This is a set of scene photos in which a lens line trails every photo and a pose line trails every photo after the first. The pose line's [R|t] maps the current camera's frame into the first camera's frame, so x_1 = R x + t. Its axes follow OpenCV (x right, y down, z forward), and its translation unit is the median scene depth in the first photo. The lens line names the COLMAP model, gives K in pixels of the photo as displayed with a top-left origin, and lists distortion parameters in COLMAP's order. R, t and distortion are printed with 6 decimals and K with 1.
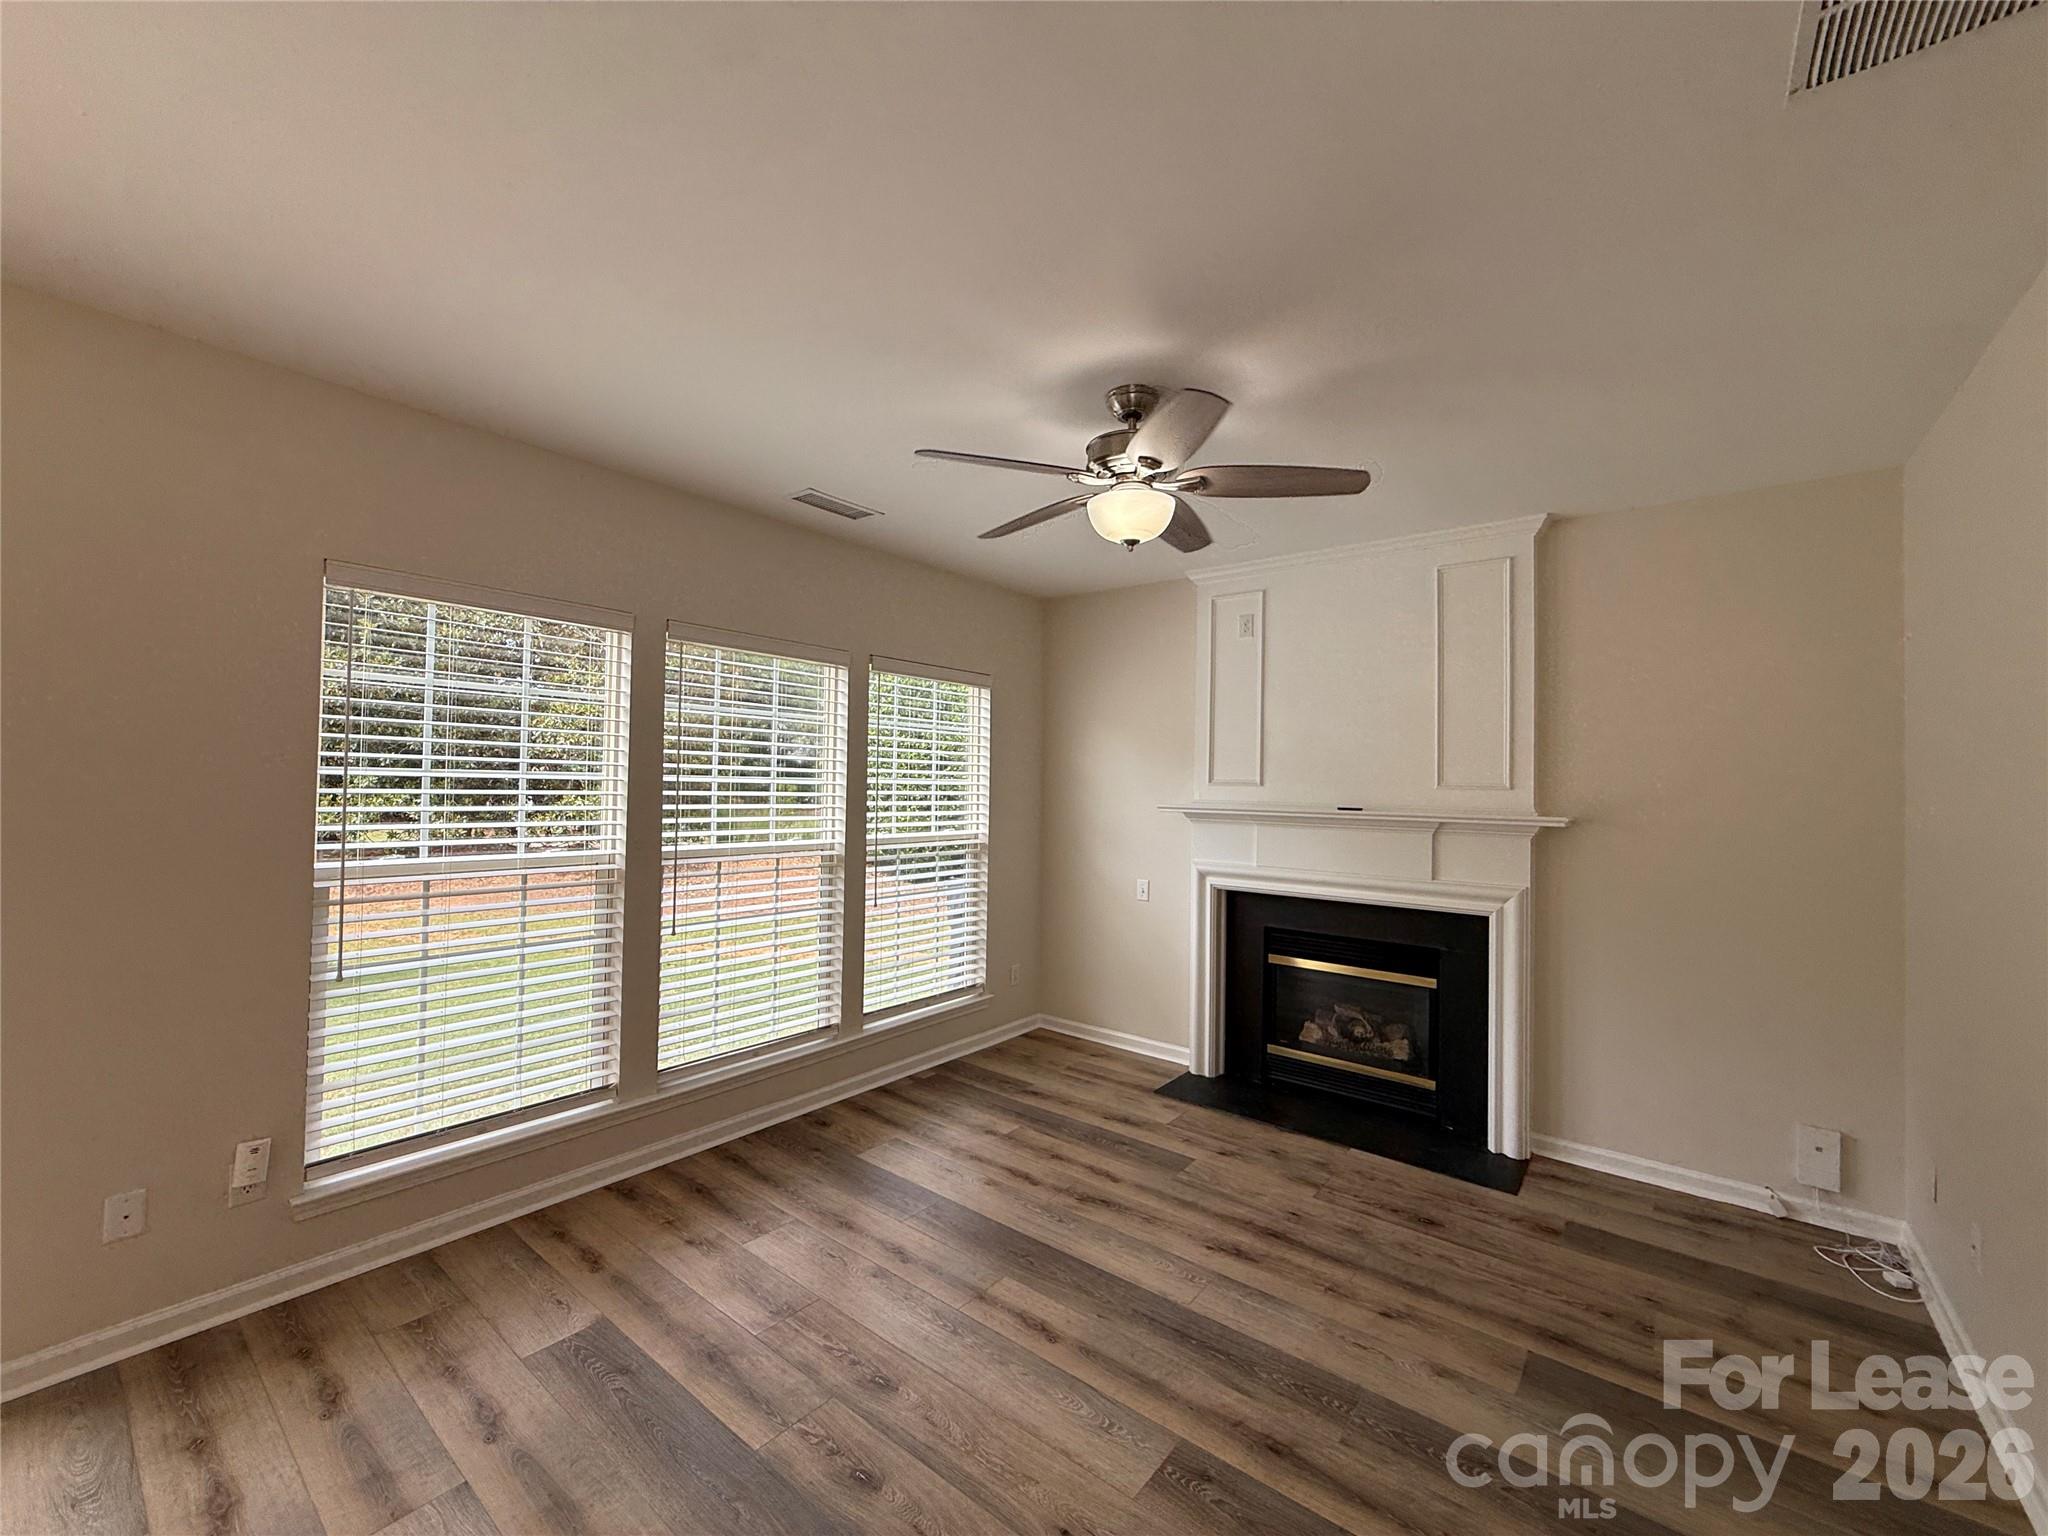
lens RADIAL K [[809.3, 0, 1025.5], [0, 809.3, 760.9], [0, 0, 1]] dist [-0.002759, -0.000212]
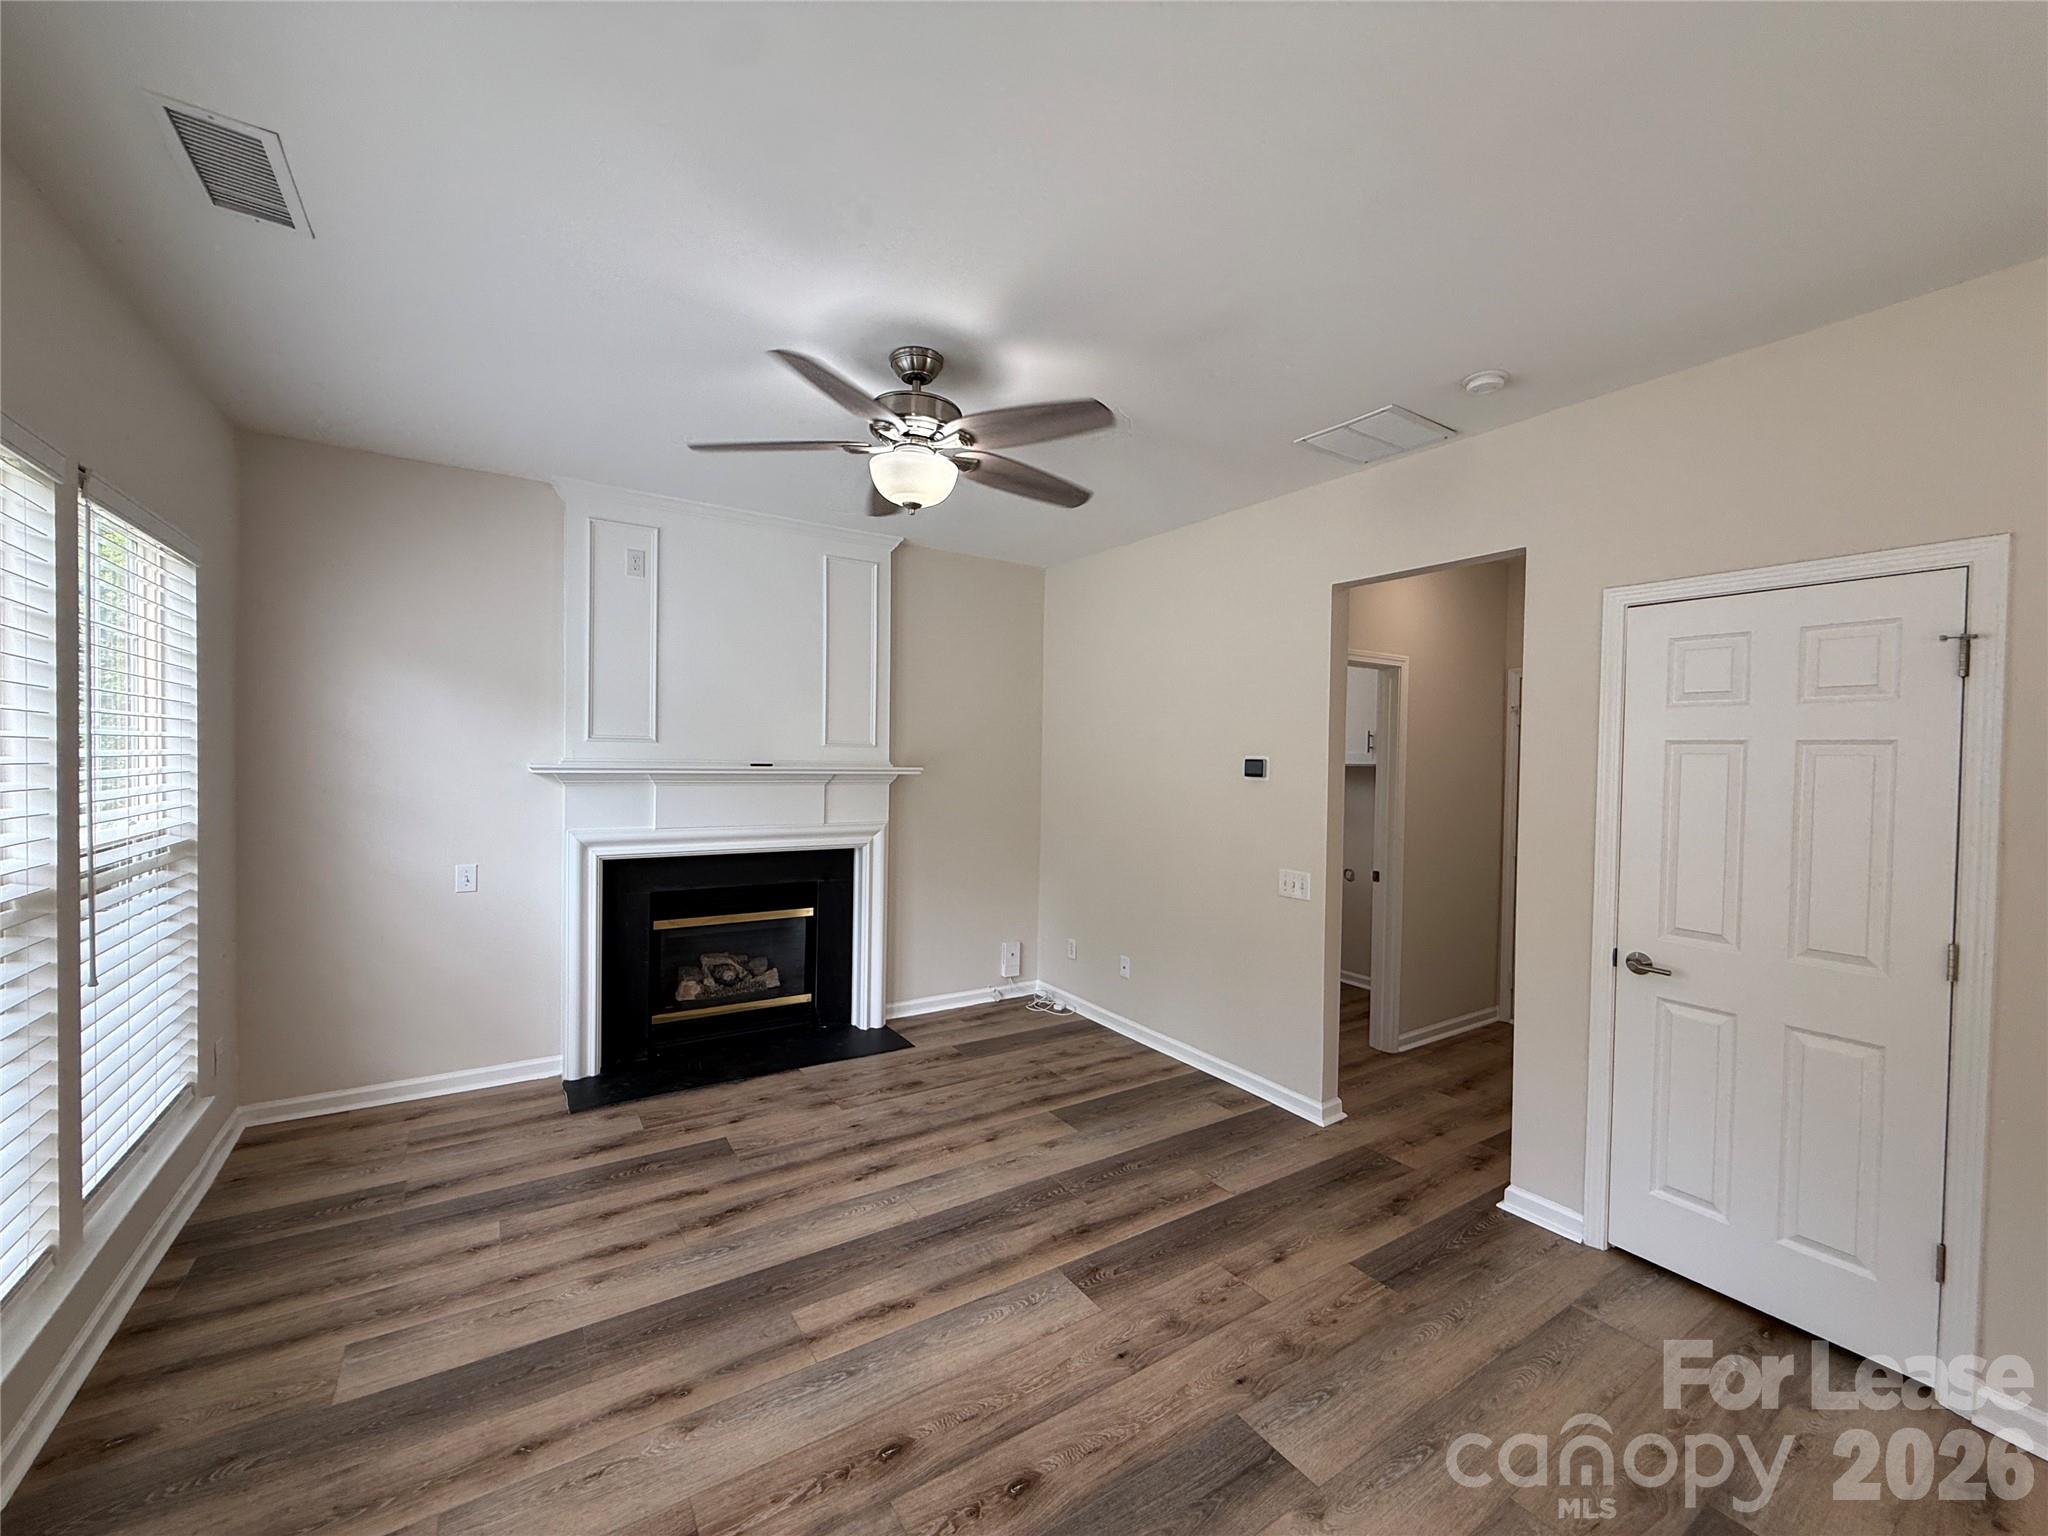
lens RADIAL K [[809.3, 0, 1019.0], [0, 809.3, 766.3], [0, 0, 1]] dist [-0.002759, -0.000212]
pose [[0.327716, -0.026356, 0.944409, -0.544455], [-0.040360, 0.998308, 0.041865, 0.003543], [-0.943914, -0.051837, 0.326098, 0.374667]]
